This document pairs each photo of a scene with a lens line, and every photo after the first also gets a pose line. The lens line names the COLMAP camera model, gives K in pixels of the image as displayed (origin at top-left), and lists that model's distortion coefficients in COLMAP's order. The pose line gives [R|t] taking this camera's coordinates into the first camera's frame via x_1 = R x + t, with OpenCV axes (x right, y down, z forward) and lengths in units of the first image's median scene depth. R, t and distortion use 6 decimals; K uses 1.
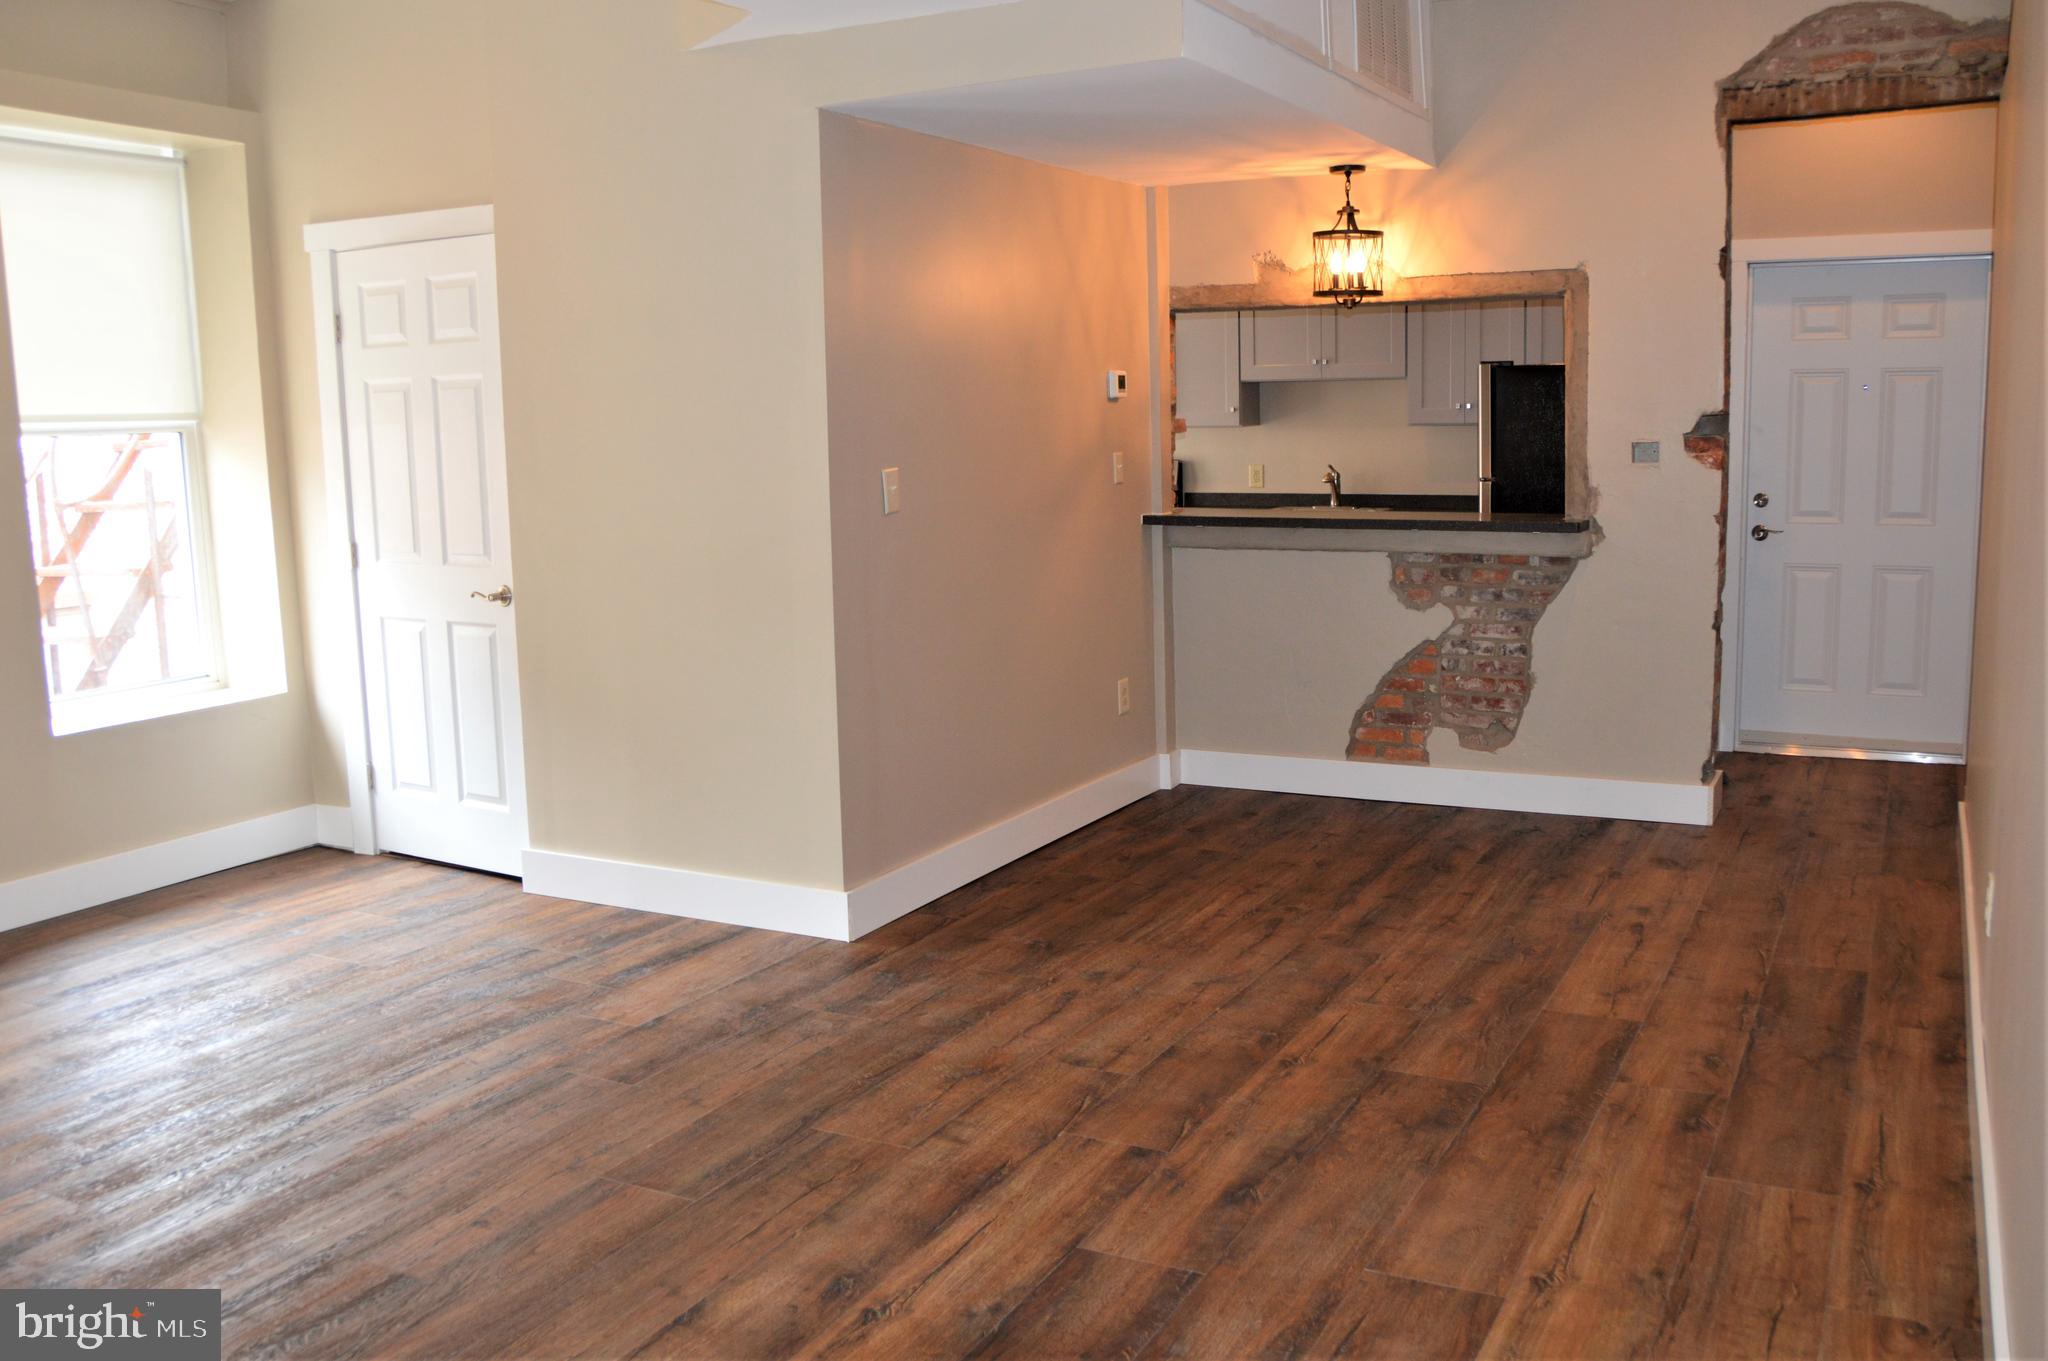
lens RADIAL K [[1600.8, 0, 1053.5], [0, 1600.8, 679.0], [0, 0, 1]] dist [-0.230014, 0.217442]
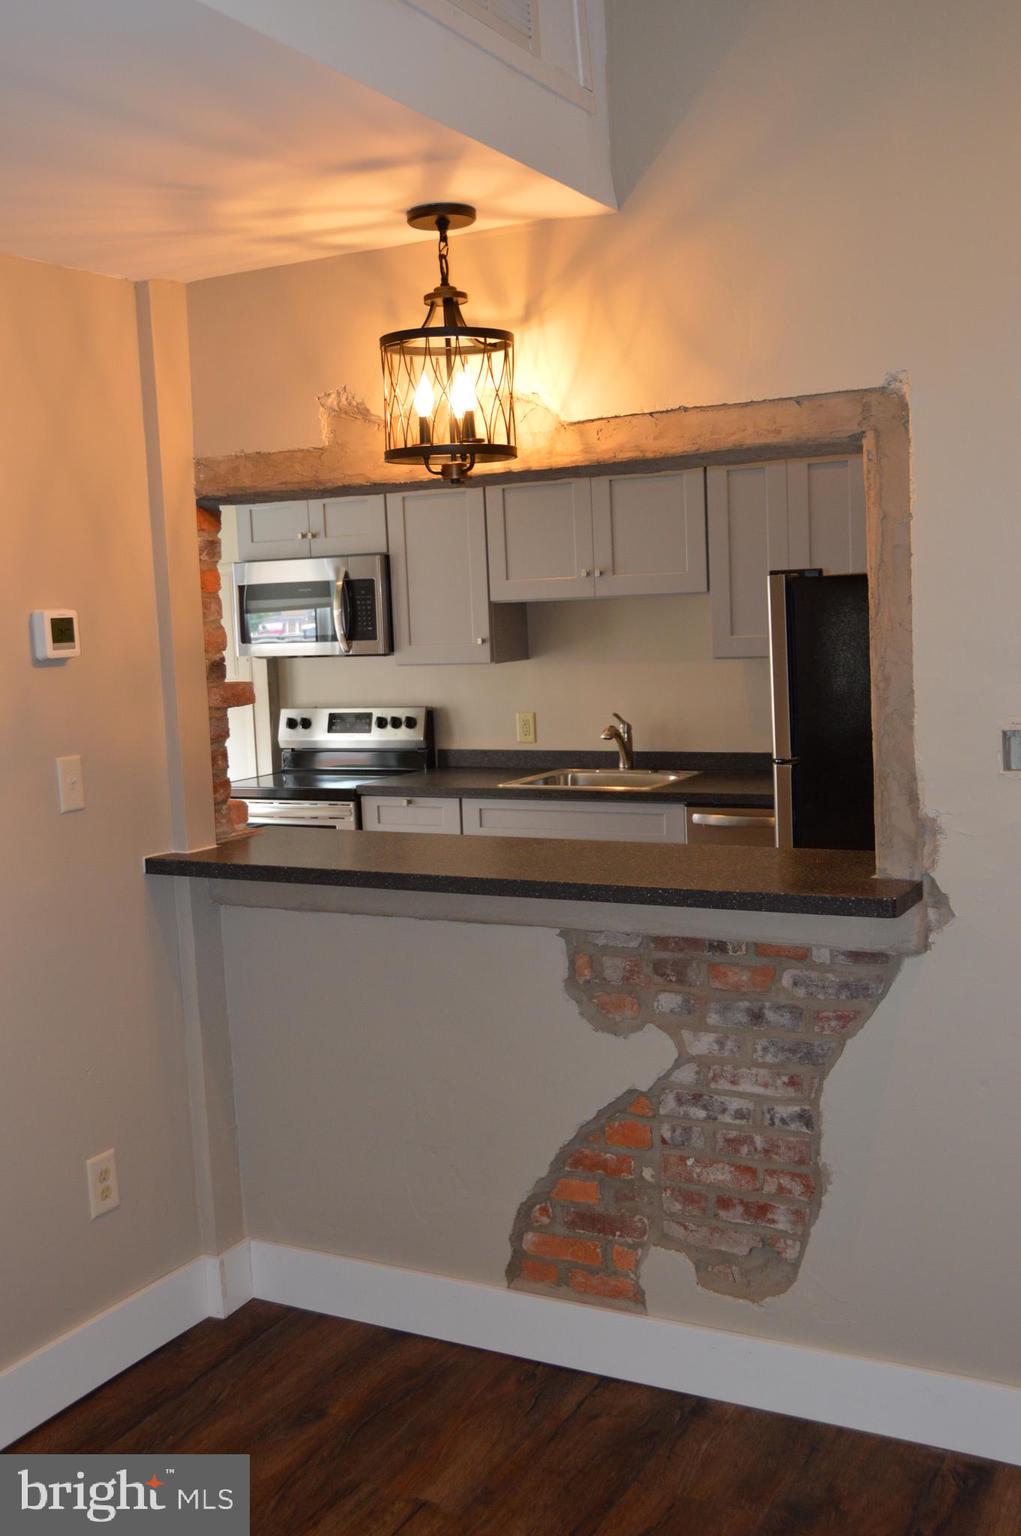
lens RADIAL K [[1574.9, 0, 510.5], [0, 1574.9, 768.0], [0, 0, 1]] dist [-0.084640, 0.004323]
pose [[0.999783, -0.015091, 0.014370, 0.191397], [0.016069, 0.997382, -0.070510, -0.099242], [-0.013268, 0.070726, 0.997408, 0.462843]]
